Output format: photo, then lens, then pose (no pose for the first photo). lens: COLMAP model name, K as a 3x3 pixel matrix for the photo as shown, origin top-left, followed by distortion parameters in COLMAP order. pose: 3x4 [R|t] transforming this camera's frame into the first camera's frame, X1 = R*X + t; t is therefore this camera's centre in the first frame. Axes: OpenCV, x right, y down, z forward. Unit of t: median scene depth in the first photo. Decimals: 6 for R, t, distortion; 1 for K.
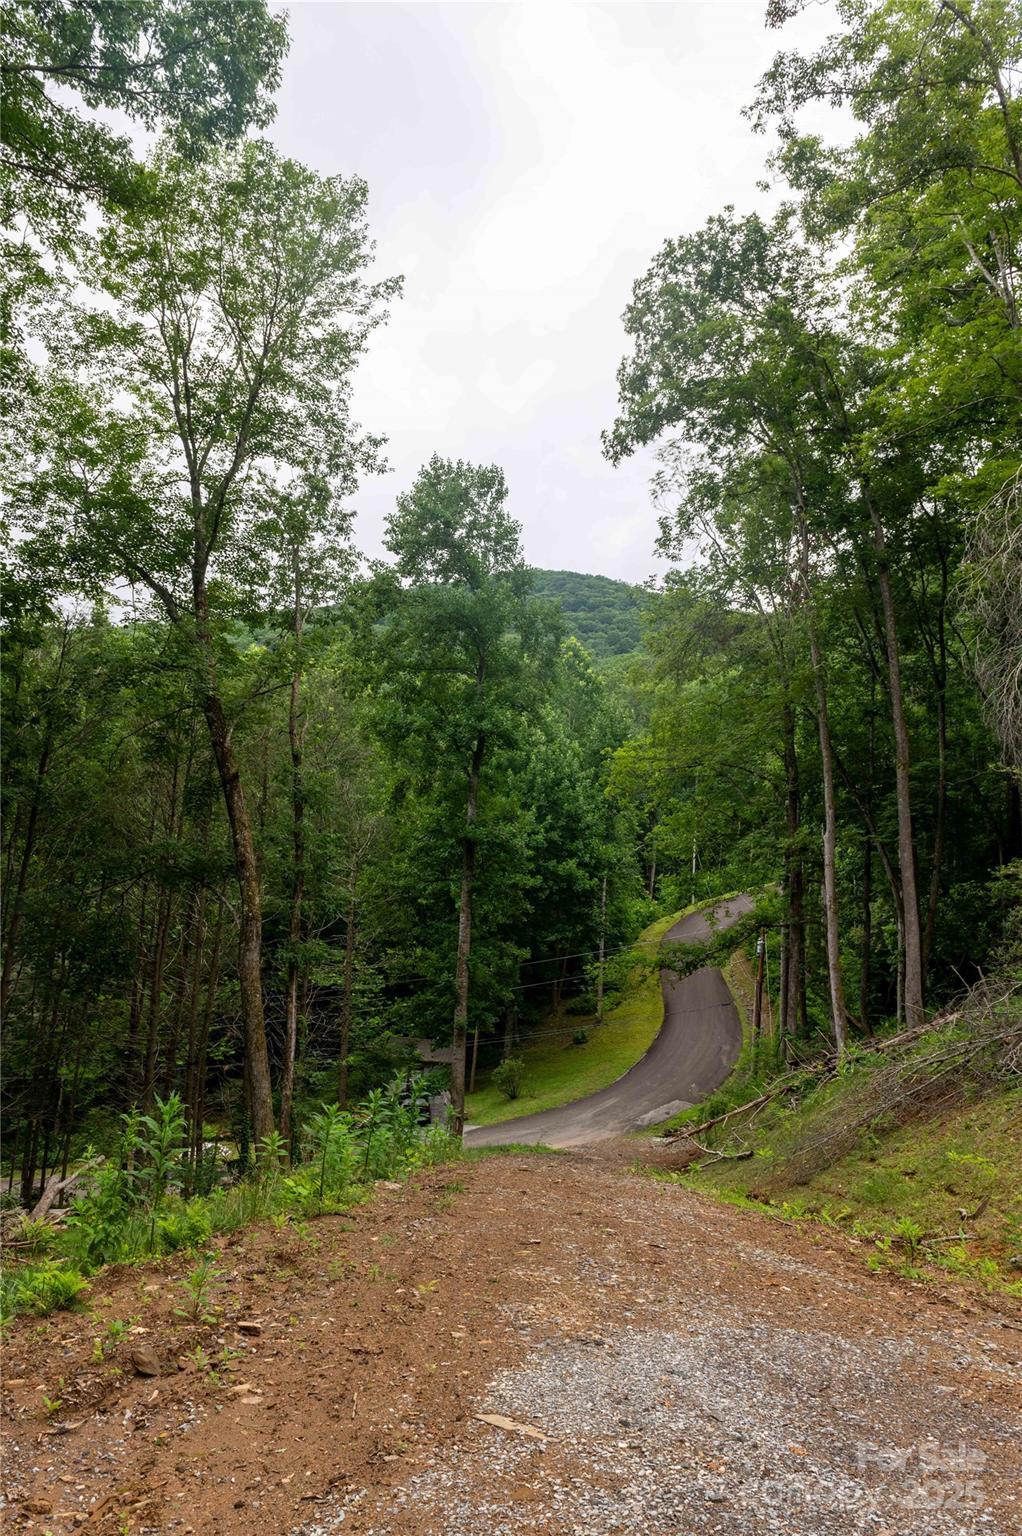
lens RADIAL K [[1051.7, 0, 511.2], [0, 1051.7, 770.3], [0, 0, 1]] dist [0.013227, -0.016205]
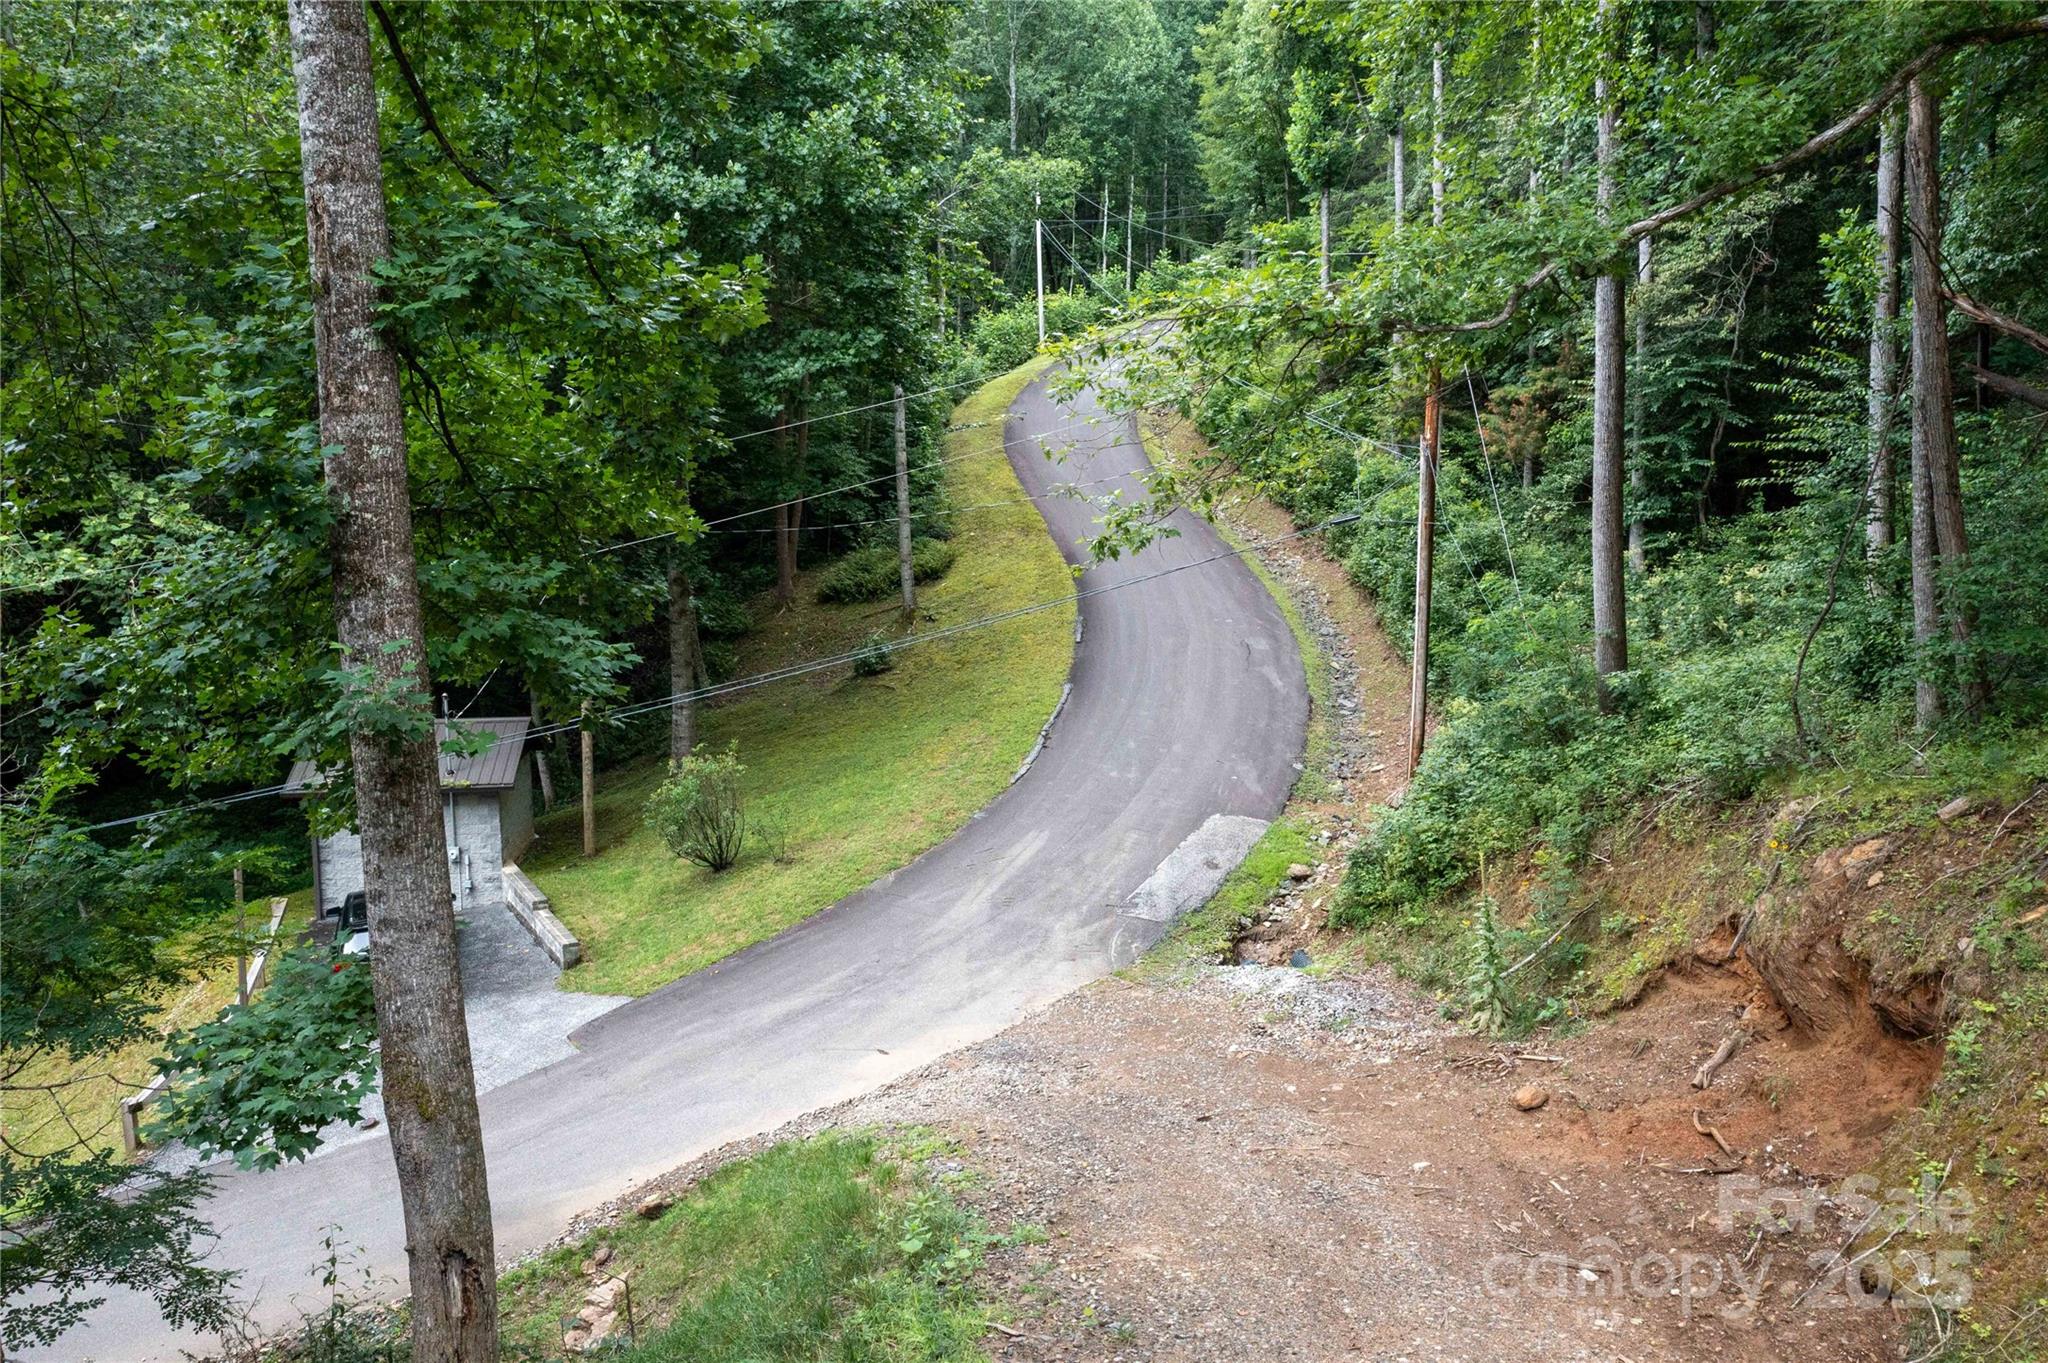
lens RADIAL K [[1627.3, 0, 1020.9], [0, 1627.3, 678.6], [0, 0, 1]] dist [-0.011418, 0.010174]
pose [[0.972731, -0.111353, 0.203456, -0.005560], [0.052009, 0.959594, 0.276539, 0.183160], [-0.226029, -0.258417, 0.939219, 0.787989]]
